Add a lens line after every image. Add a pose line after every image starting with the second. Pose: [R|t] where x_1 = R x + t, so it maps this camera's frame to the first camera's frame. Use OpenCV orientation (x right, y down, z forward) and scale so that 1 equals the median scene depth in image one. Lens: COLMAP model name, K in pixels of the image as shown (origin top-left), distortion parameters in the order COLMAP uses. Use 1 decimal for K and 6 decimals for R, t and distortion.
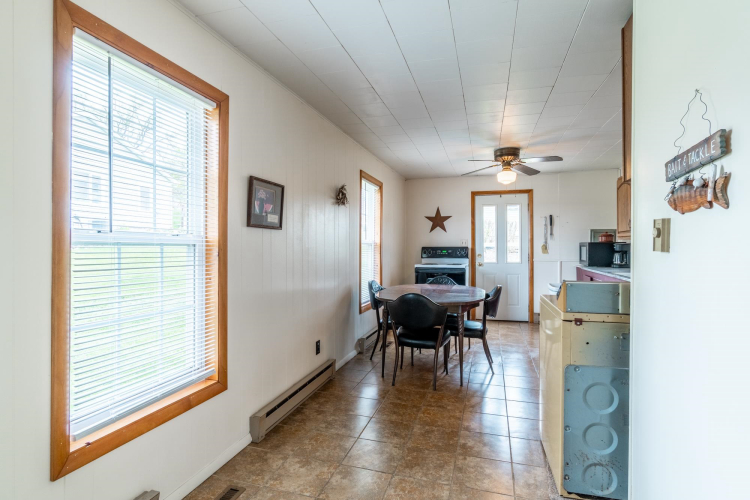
lens RADIAL K [[389.1, 0, 373.5], [0, 389.1, 249.0], [0, 0, 1]] dist [-0.000566, -0.000915]
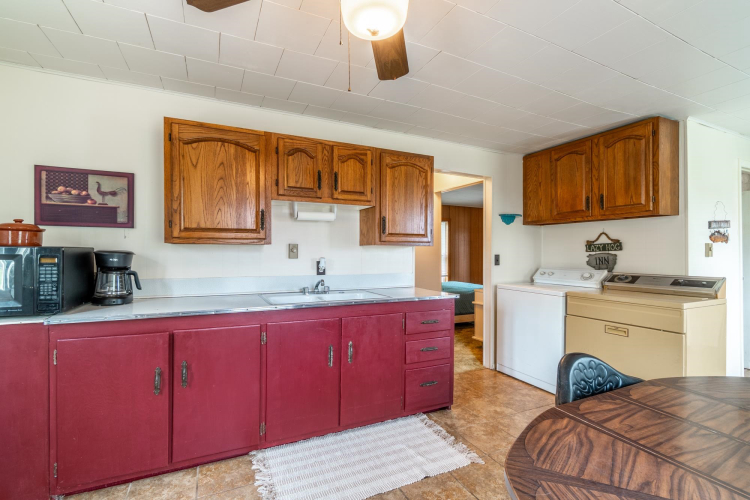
lens RADIAL K [[332.2, 0, 379.8], [0, 332.2, 250.9], [0, 0, 1]] dist [-0.000452, -0.000271]
pose [[-0.655822, 0.001977, 0.754913, 0.110962], [0.003542, 0.999994, 0.000458, -0.010781], [-0.754907, 0.002975, -0.655825, 0.832432]]
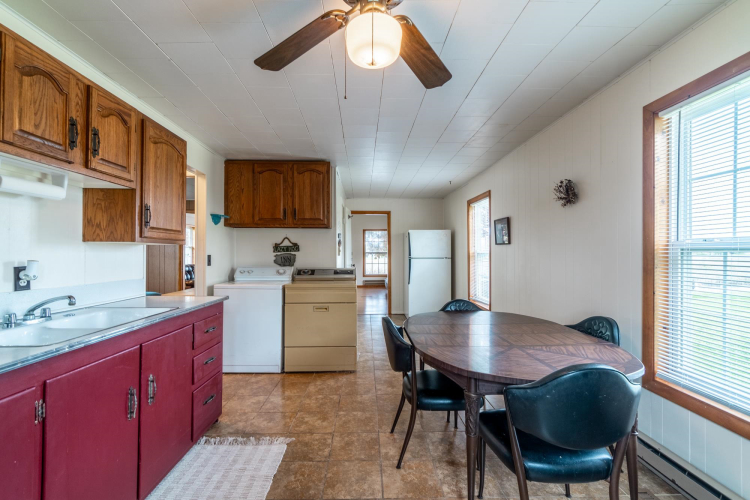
lens RADIAL K [[332.2, 0, 369.6], [0, 332.2, 247.1], [0, 0, 1]] dist [-0.000452, -0.000271]
pose [[-0.960035, -0.008246, -0.279759, 0.304488], [-0.004467, 0.999890, -0.014143, -0.009606], [0.279845, -0.012328, -0.959966, 0.916168]]
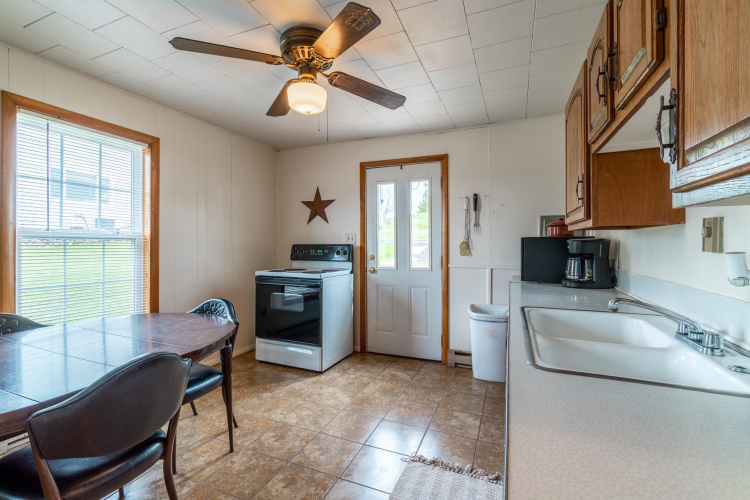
lens RADIAL K [[332.2, 0, 359.2], [0, 332.2, 244.6], [0, 0, 1]] dist [-0.000452, -0.000271]
pose [[0.991317, 0.002364, -0.131474, 0.332821], [-0.002616, 0.999995, -0.001745, -0.004551], [0.131469, 0.002074, 0.991318, 0.437507]]
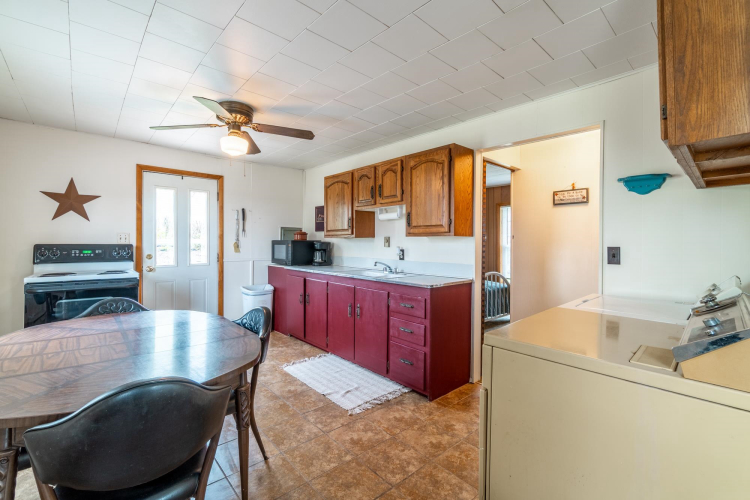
lens RADIAL K [[332.2, 0, 374.6], [0, 332.2, 242.2], [0, 0, 1]] dist [-0.000452, -0.000271]
pose [[0.536603, 0.007295, 0.843804, -0.017674], [-0.001021, 0.999968, -0.007996, -0.005311], [-0.843834, 0.003429, 0.536593, 0.337933]]
